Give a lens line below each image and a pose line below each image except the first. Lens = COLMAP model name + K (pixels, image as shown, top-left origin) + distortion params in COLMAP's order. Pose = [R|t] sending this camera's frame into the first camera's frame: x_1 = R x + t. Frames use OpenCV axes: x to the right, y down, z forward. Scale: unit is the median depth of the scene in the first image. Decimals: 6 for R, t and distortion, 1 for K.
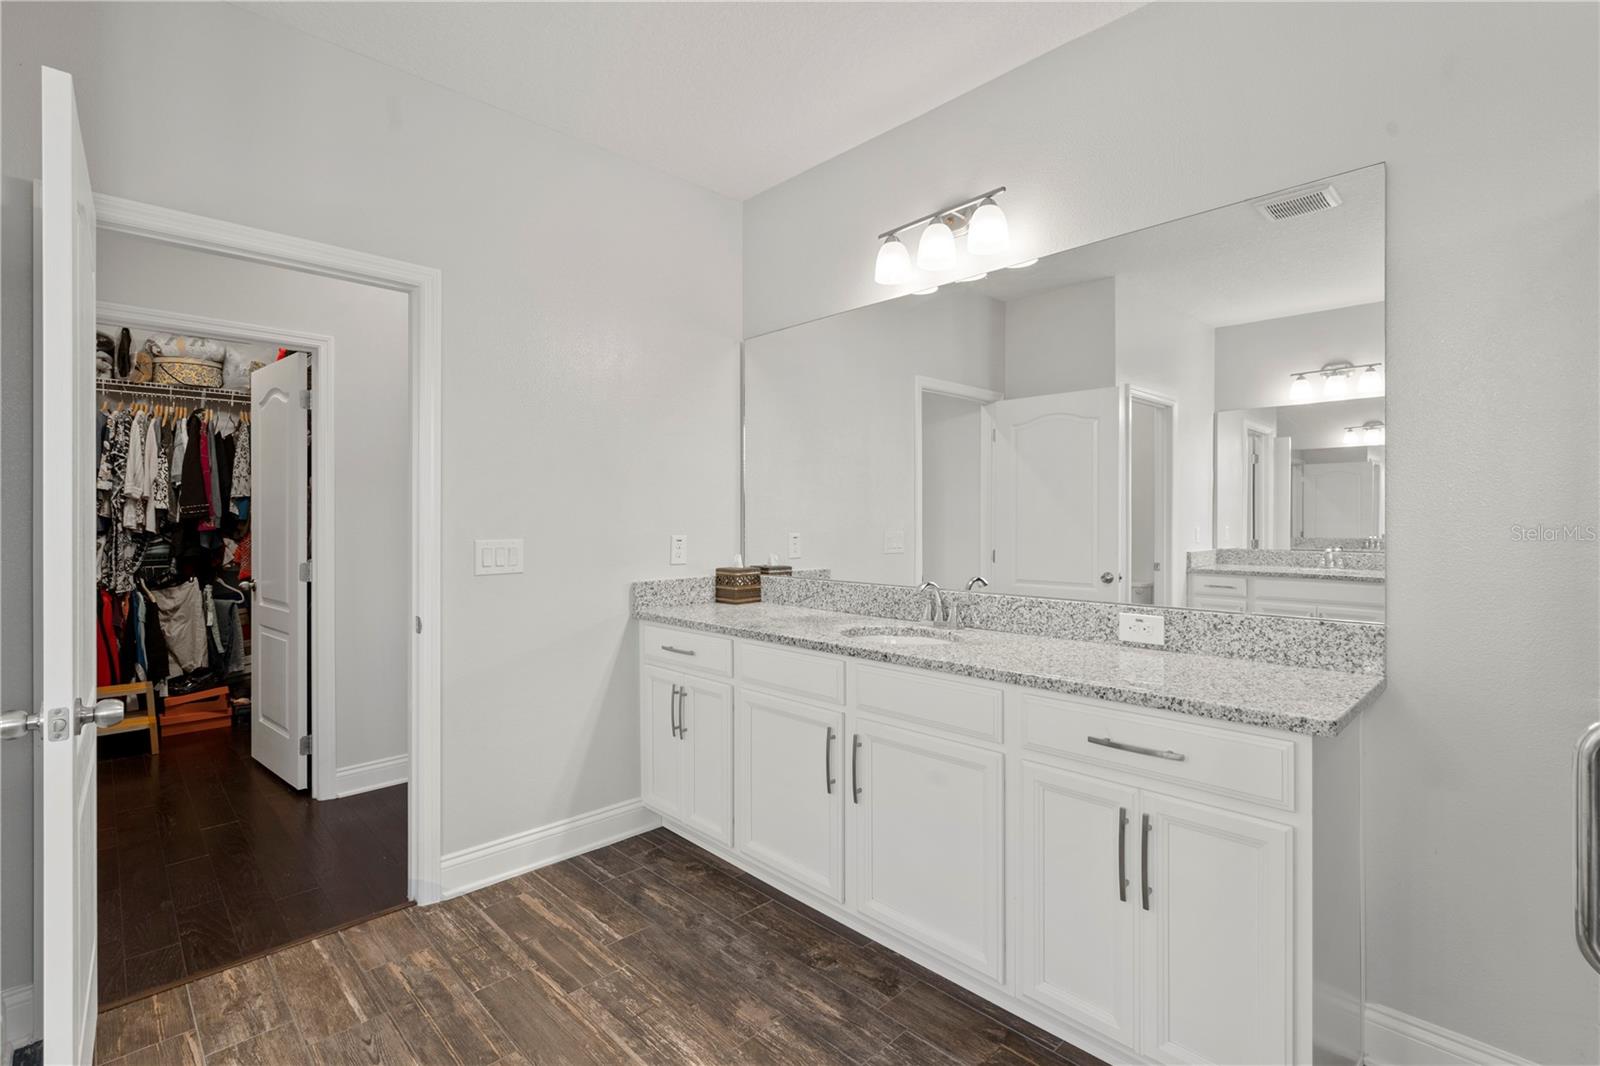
lens RADIAL K [[731.5, 0, 795.5], [0, 731.5, 522.8], [0, 0, 1]] dist [-0.007762, 0.001248]
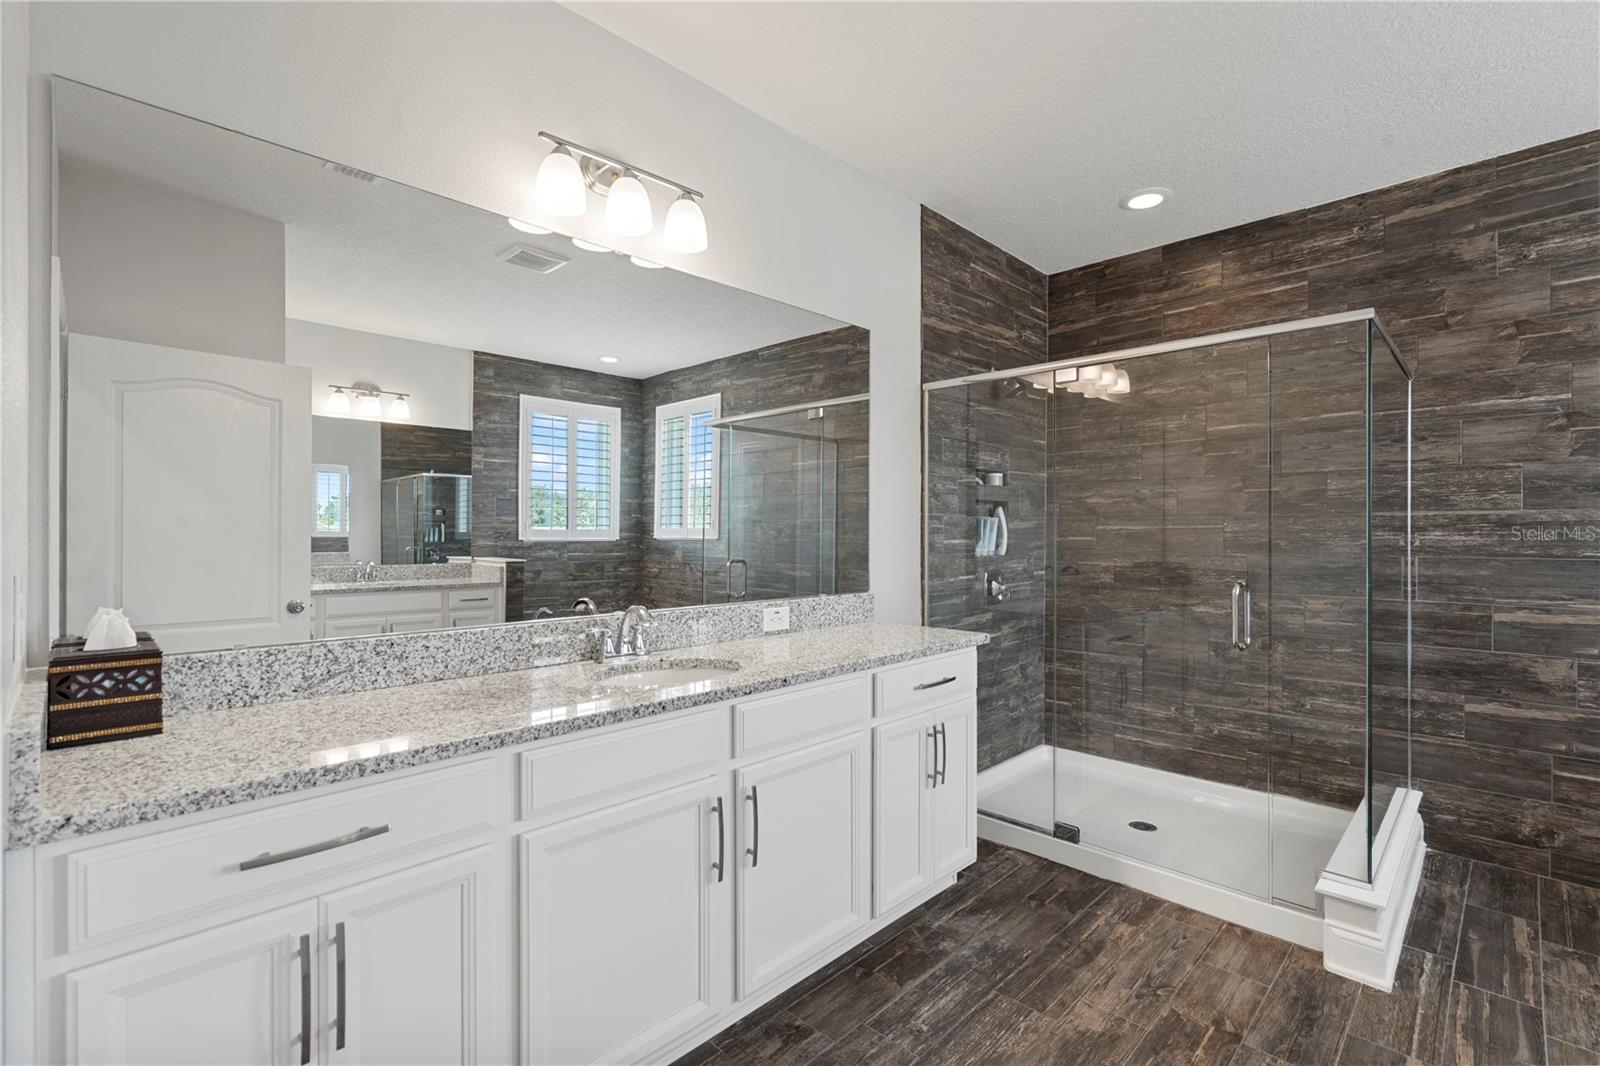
lens RADIAL K [[731.5, 0, 795.4], [0, 731.5, 537.6], [0, 0, 1]] dist [-0.007762, 0.001248]
pose [[-0.034957, -0.001782, 0.999387, -0.693330], [0.004212, 0.999989, 0.001931, 0.002115], [-0.999380, 0.004277, -0.034949, 0.892905]]
